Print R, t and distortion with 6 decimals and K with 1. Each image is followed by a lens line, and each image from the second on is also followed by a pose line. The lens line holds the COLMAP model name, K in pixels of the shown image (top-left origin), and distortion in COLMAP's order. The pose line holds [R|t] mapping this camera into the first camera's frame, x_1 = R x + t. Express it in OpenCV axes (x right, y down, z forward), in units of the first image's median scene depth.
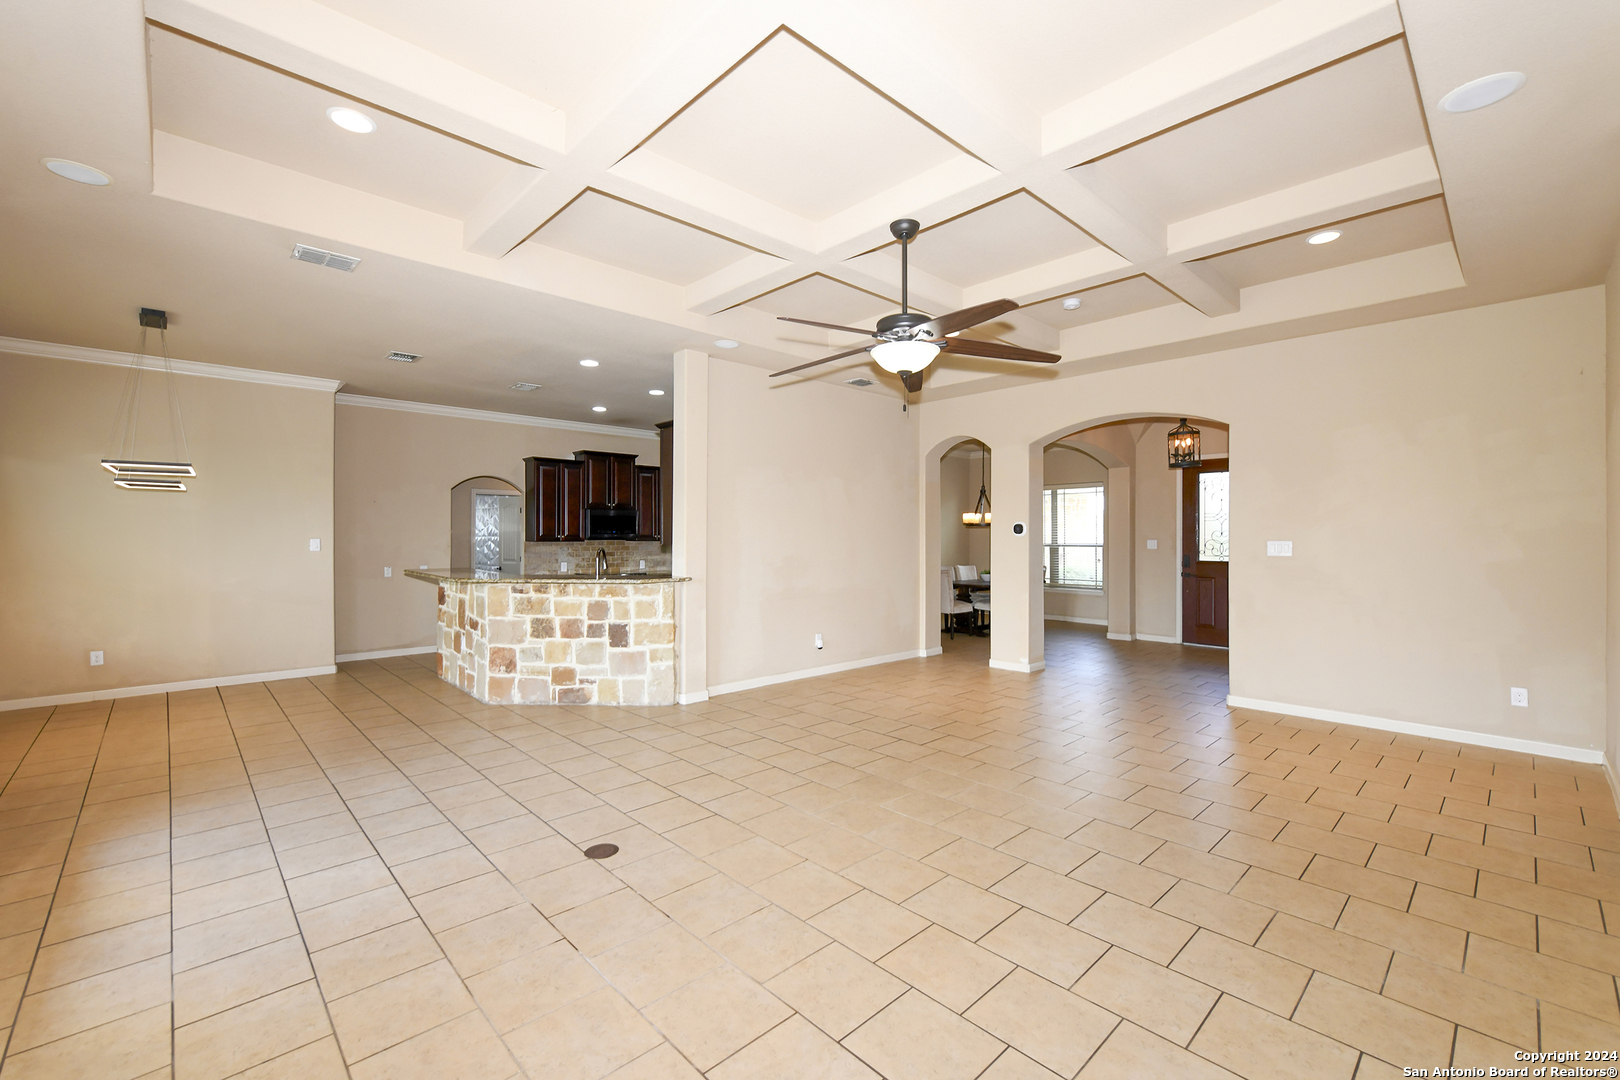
lens RADIAL K [[666.7, 0, 812.4], [0, 666.7, 533.2], [0, 0, 1]] dist [0.003822, 0.000398]
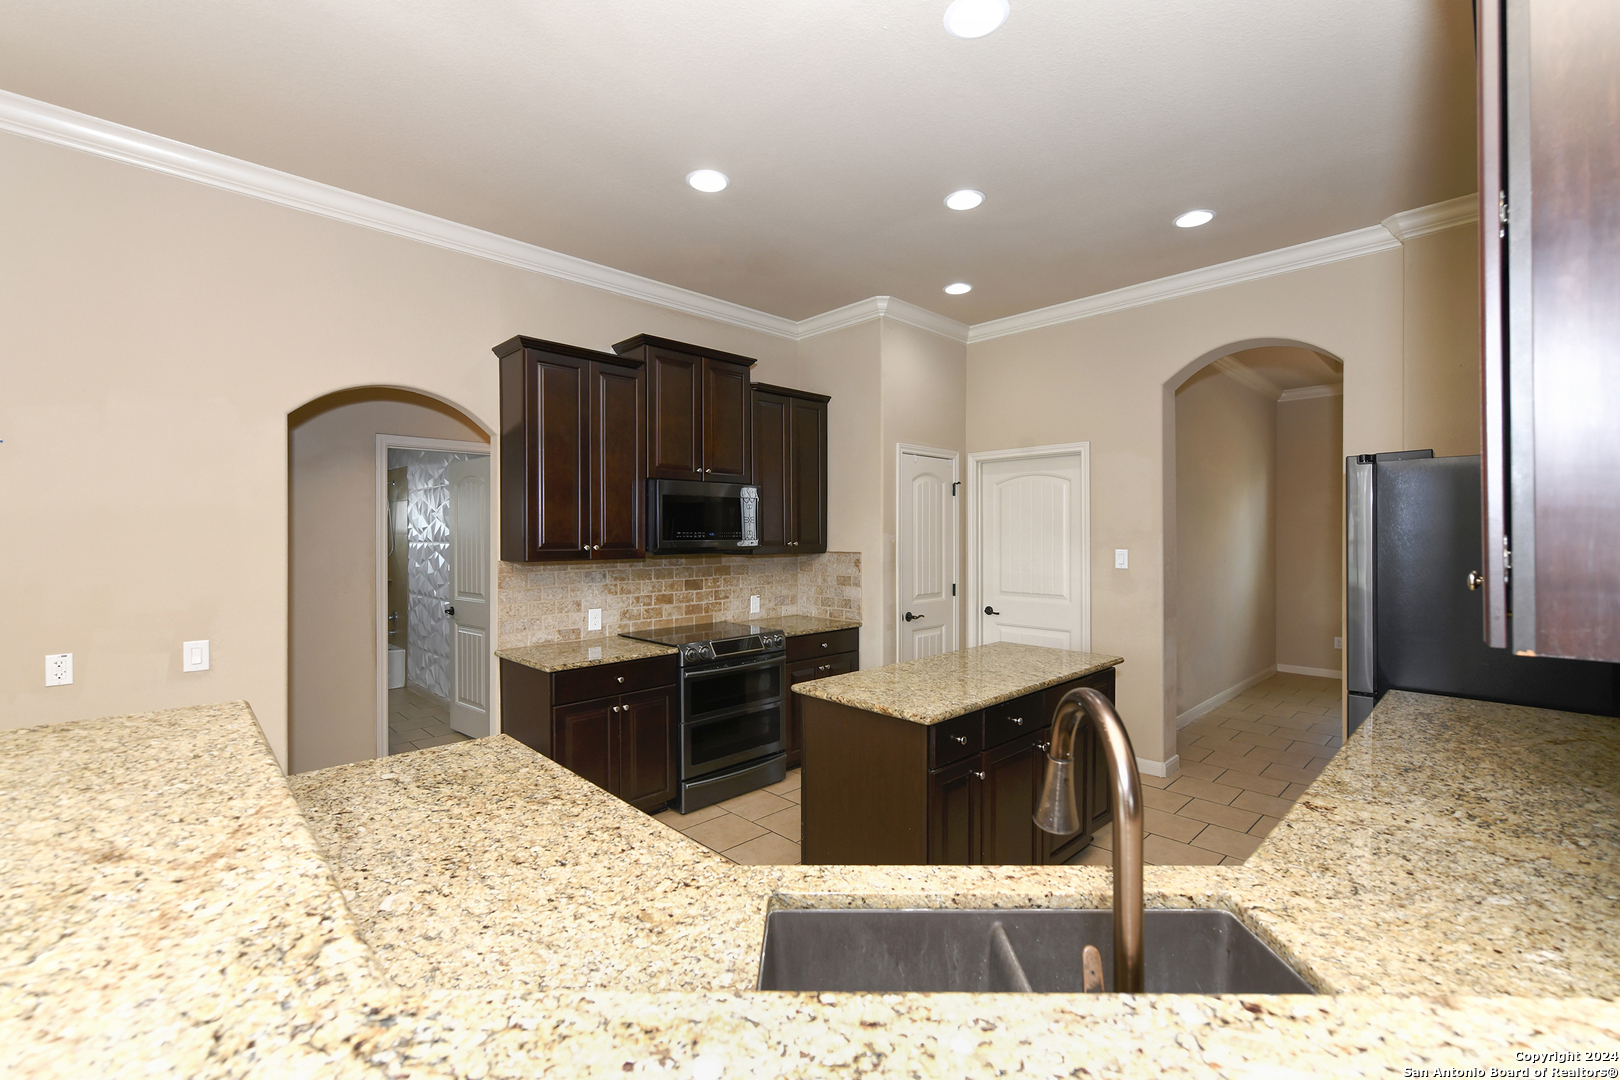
lens RADIAL K [[666.7, 0, 782.5], [0, 666.7, 542.7], [0, 0, 1]] dist [0.003822, 0.000398]
pose [[0.999725, -0.001036, -0.023433, -0.240997], [0.001466, 0.999831, 0.018341, -0.004618], [0.023410, -0.018370, 0.999557, 0.577559]]
